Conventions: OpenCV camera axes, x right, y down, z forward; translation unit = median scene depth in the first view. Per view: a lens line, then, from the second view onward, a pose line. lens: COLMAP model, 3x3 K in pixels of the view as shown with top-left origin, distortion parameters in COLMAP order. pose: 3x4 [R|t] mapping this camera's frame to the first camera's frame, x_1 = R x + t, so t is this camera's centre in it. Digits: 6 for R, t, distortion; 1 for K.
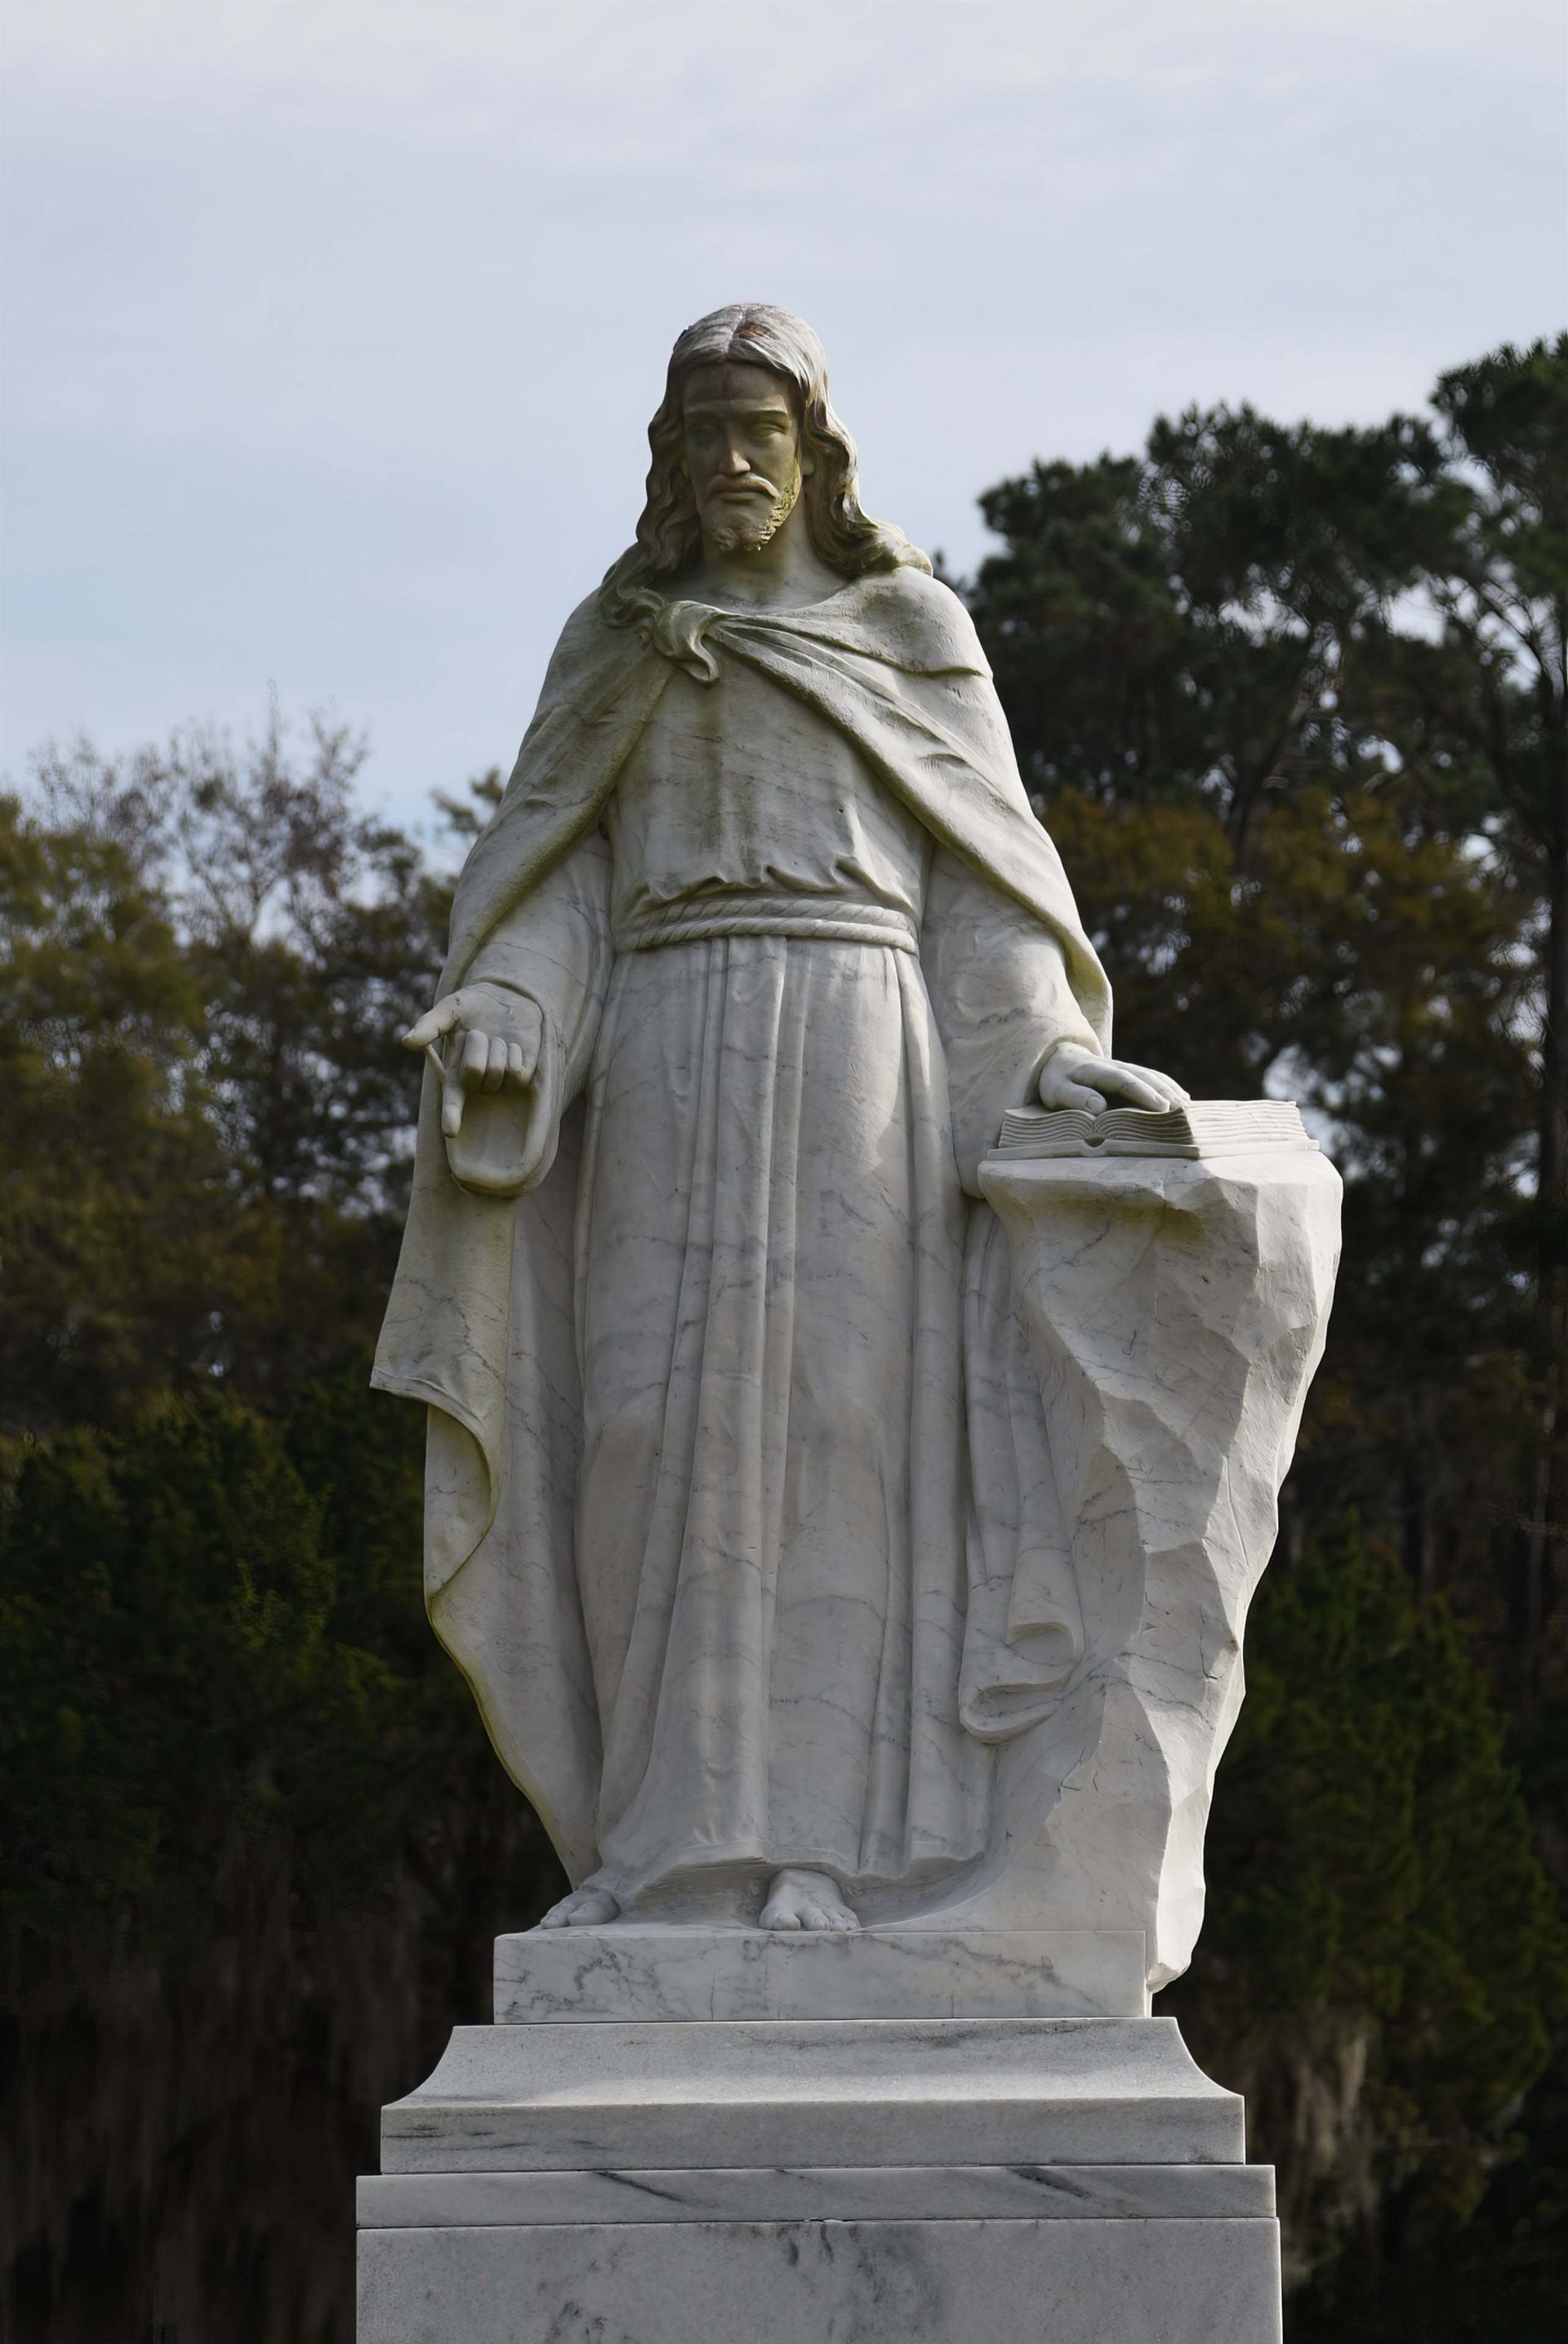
lens RADIAL K [[10337.5, 0, 784.0], [0, 10337.5, 1172.0], [0, 0, 1]] dist [0.899106, 6.557620]
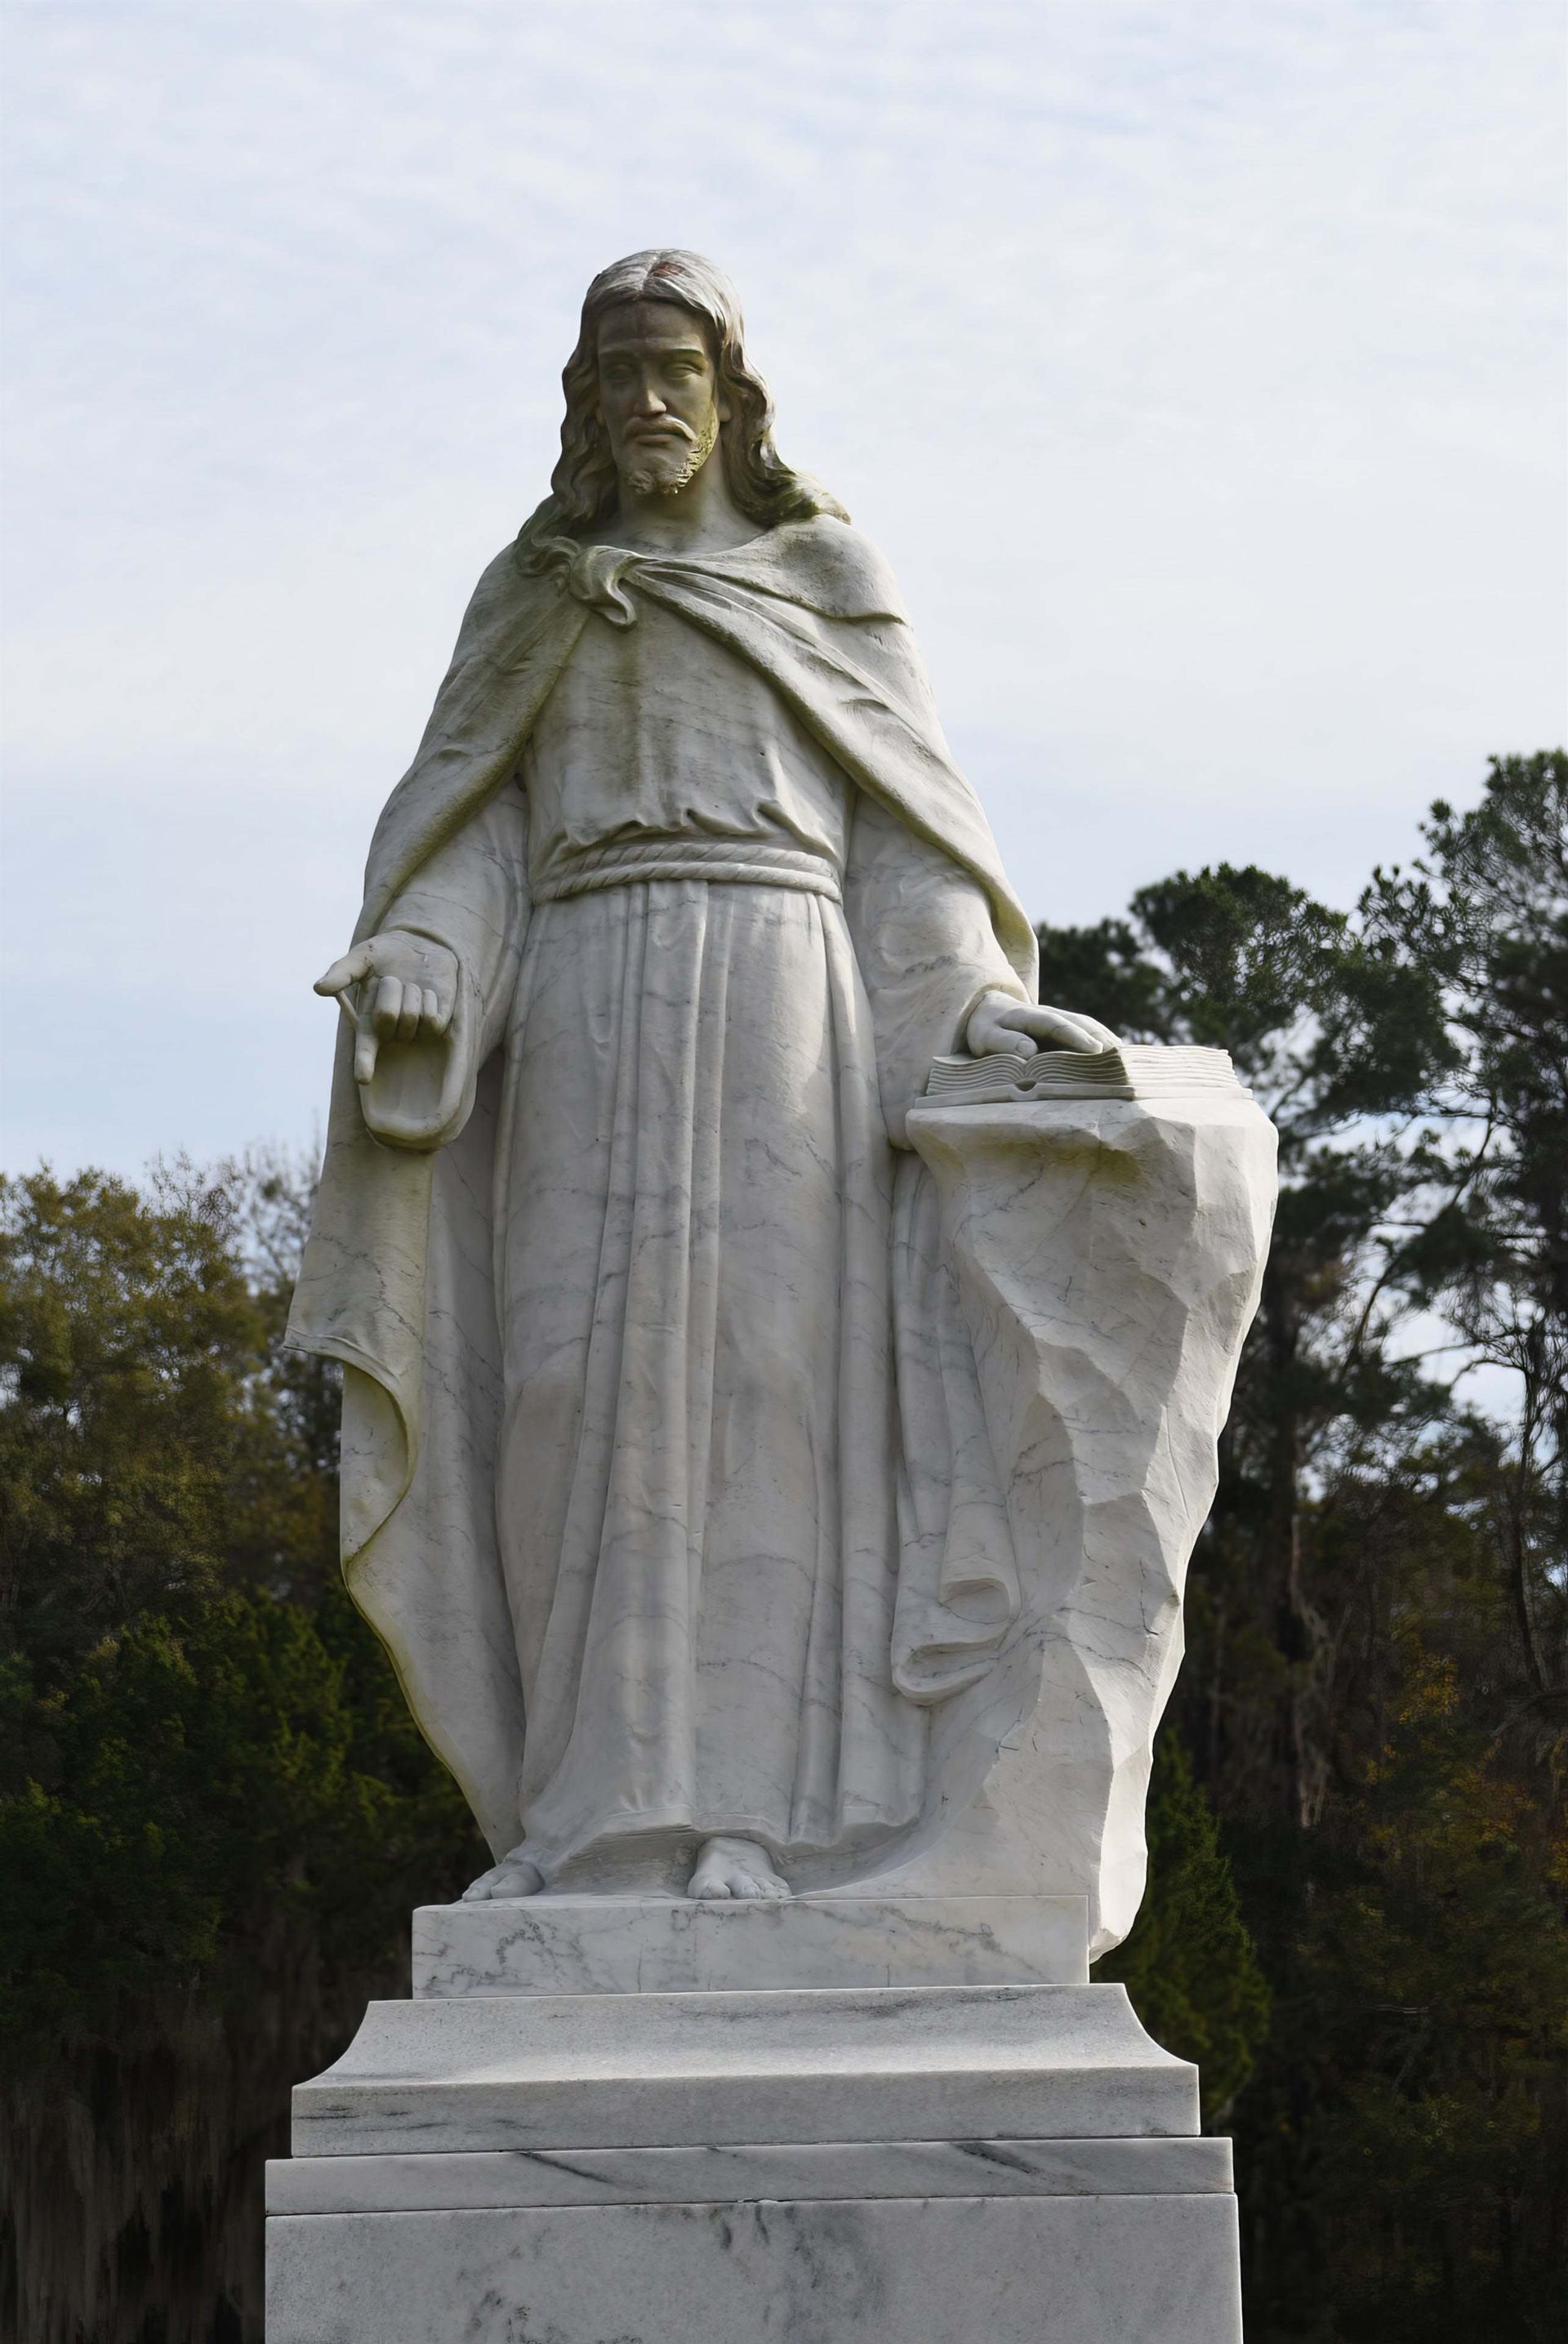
lens RADIAL K [[7190.0, 0, 800.5], [0, 7190.0, 1182.4], [0, 0, 1]] dist [0.491105, 2.369549]
pose [[0.999825, -0.007588, 0.017087, -0.002829], [0.008251, 0.999202, -0.039087, 0.032232], [-0.016777, 0.039221, 0.999090, 0.321004]]
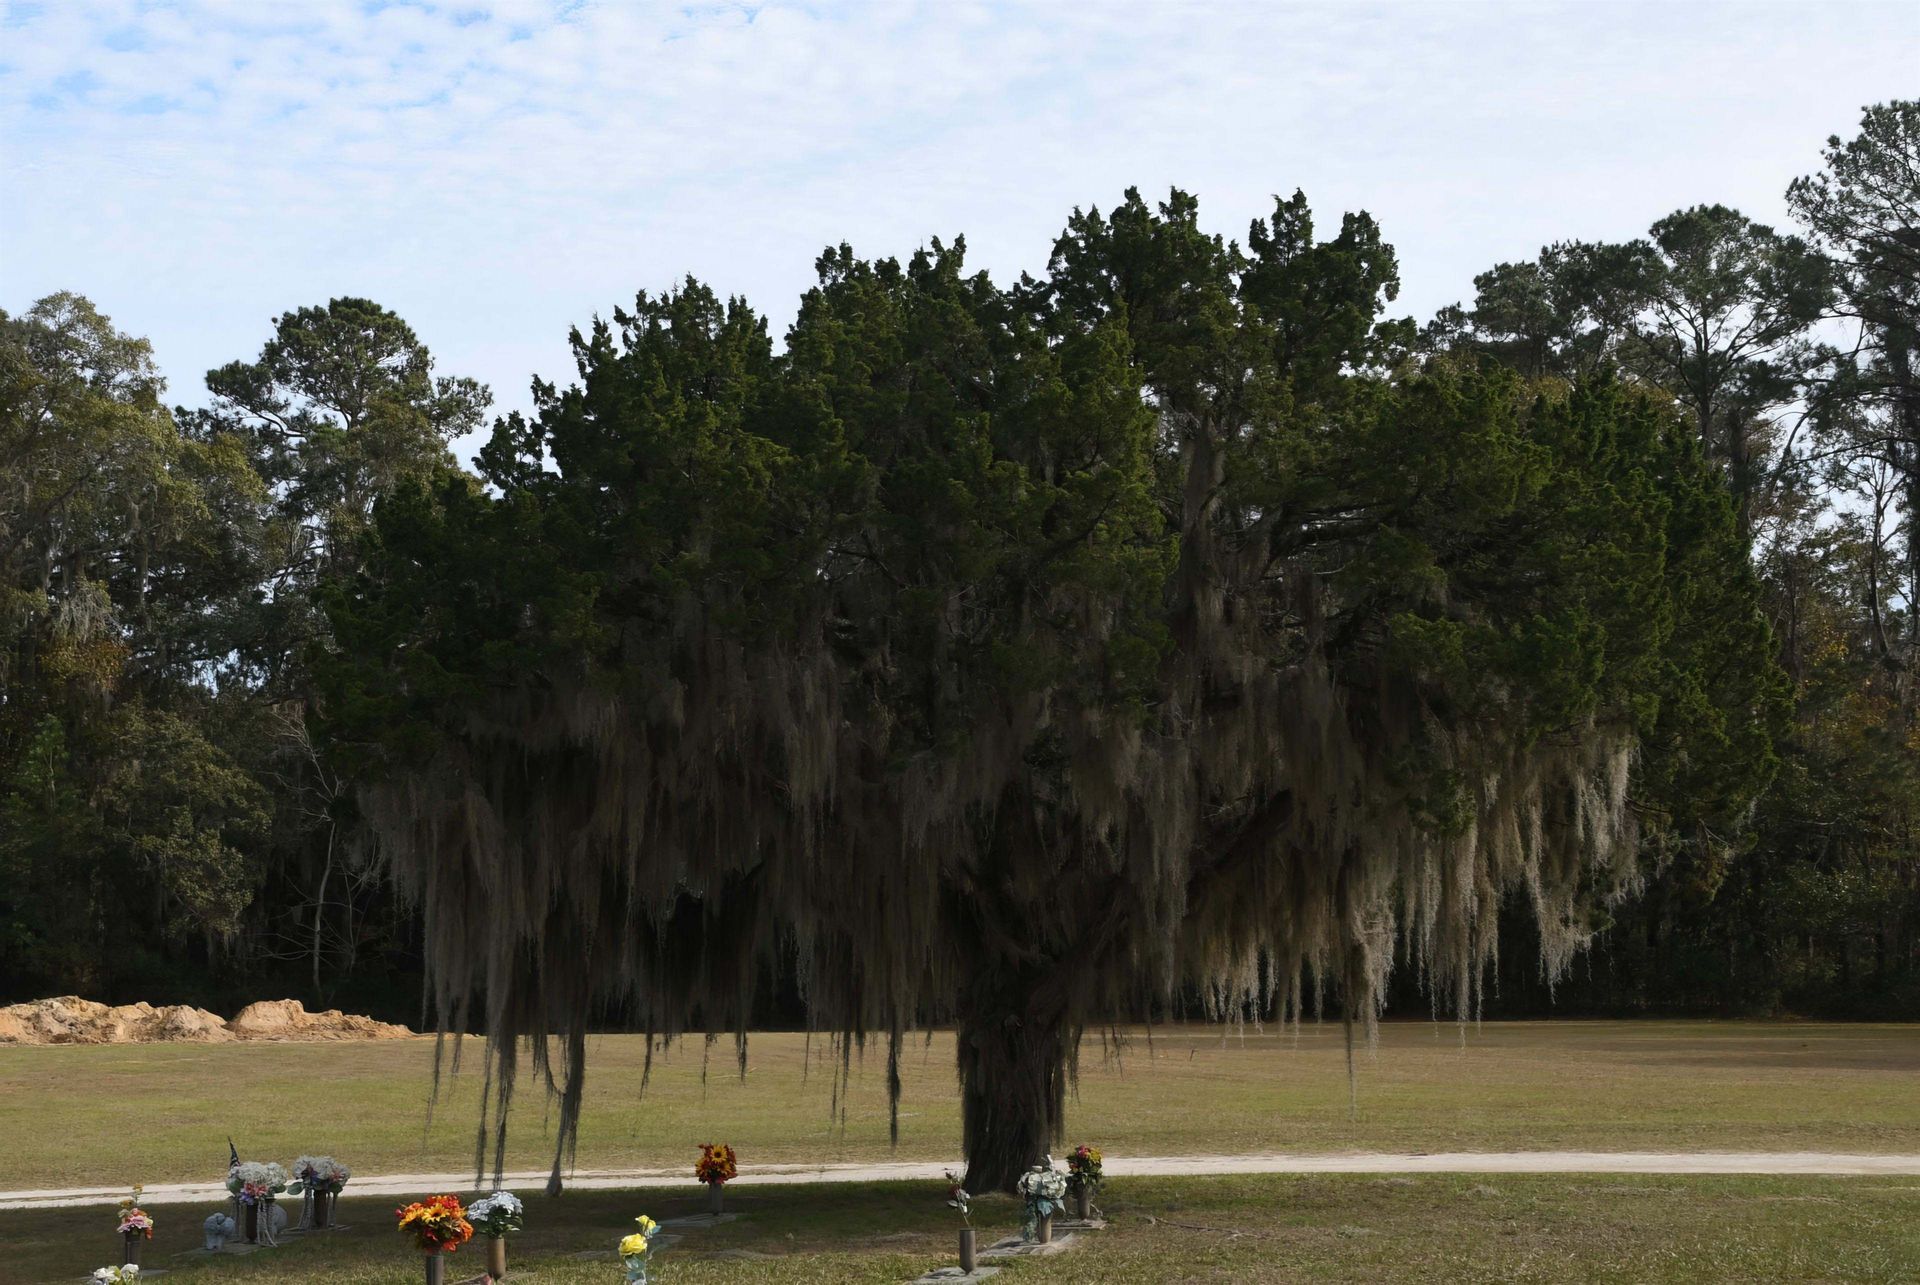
lens RADIAL K [[3233.9, 0, 960.0], [0, 3233.9, 642.5], [0, 0, 1]] dist [0.166768, 0.019087]
pose [[0.988636, -0.027919, -0.147716, 0.185193], [0.029106, 0.999559, 0.005877, 0.349999], [0.147487, -0.010109, 0.989012, 3.249326]]
